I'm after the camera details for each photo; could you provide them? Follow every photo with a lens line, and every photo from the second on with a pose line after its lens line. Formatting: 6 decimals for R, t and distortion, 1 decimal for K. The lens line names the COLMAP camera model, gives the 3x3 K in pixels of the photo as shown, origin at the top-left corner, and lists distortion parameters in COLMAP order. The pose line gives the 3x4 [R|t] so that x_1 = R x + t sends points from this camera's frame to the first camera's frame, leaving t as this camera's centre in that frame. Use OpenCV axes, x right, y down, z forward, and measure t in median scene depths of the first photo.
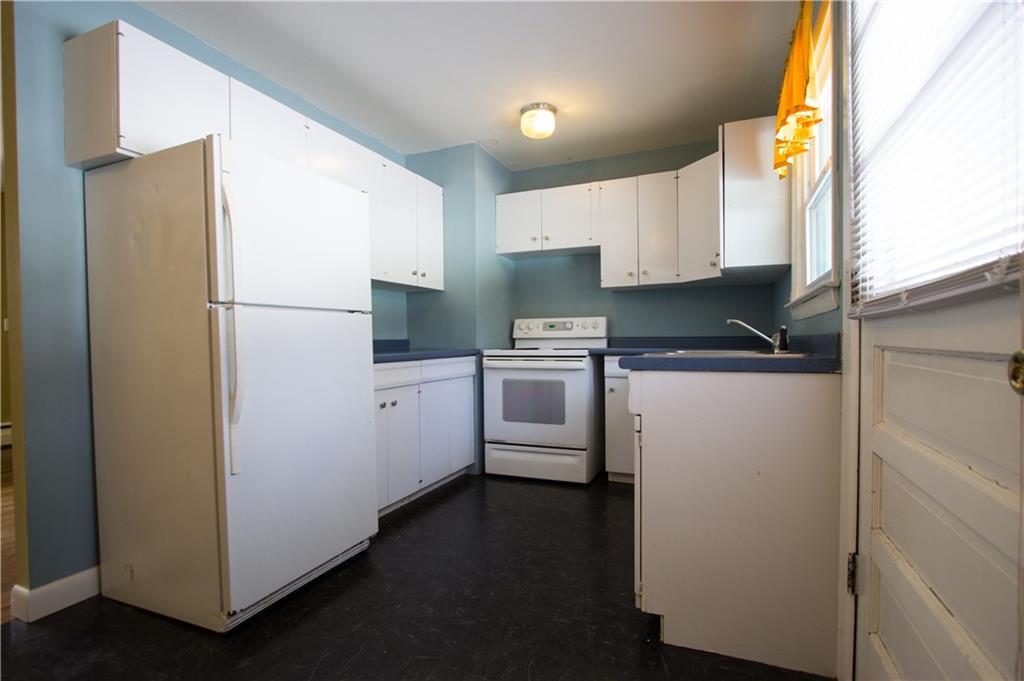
lens RADIAL K [[479.3, 0, 518.6], [0, 479.3, 349.1], [0, 0, 1]] dist [-0.013427, 0.002394]
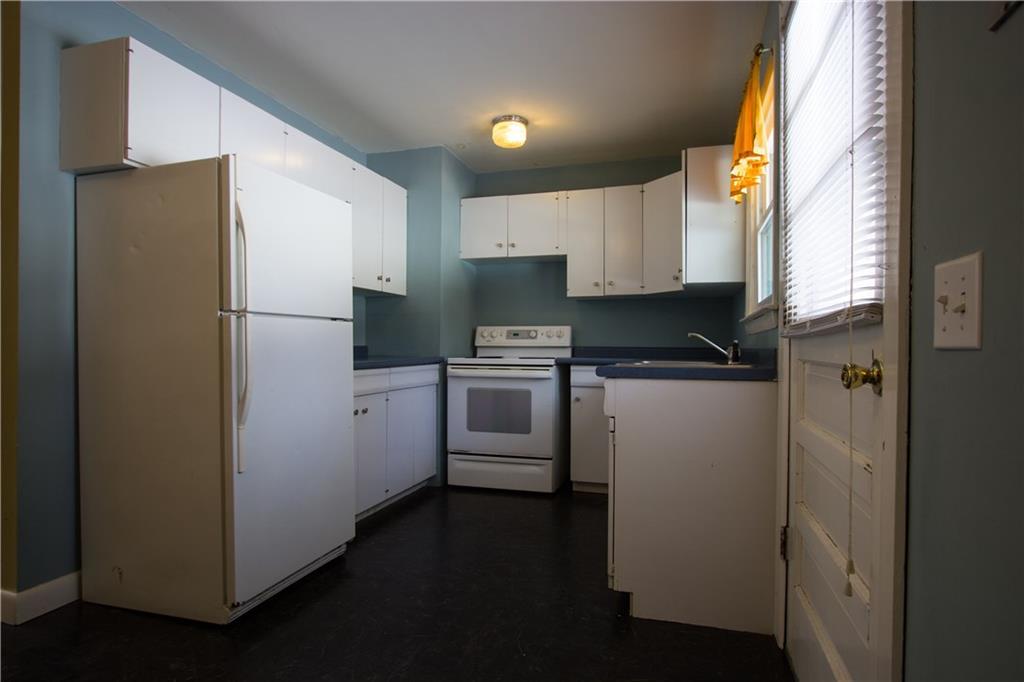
lens RADIAL K [[559.3, 0, 511.1], [0, 559.3, 345.6], [0, 0, 1]] dist [-0.006382, -0.000473]
pose [[0.994715, 0.014893, 0.101592, -0.068893], [-0.012800, 0.999693, -0.021225, -0.000765], [-0.101877, 0.019813, 0.994600, -0.164176]]
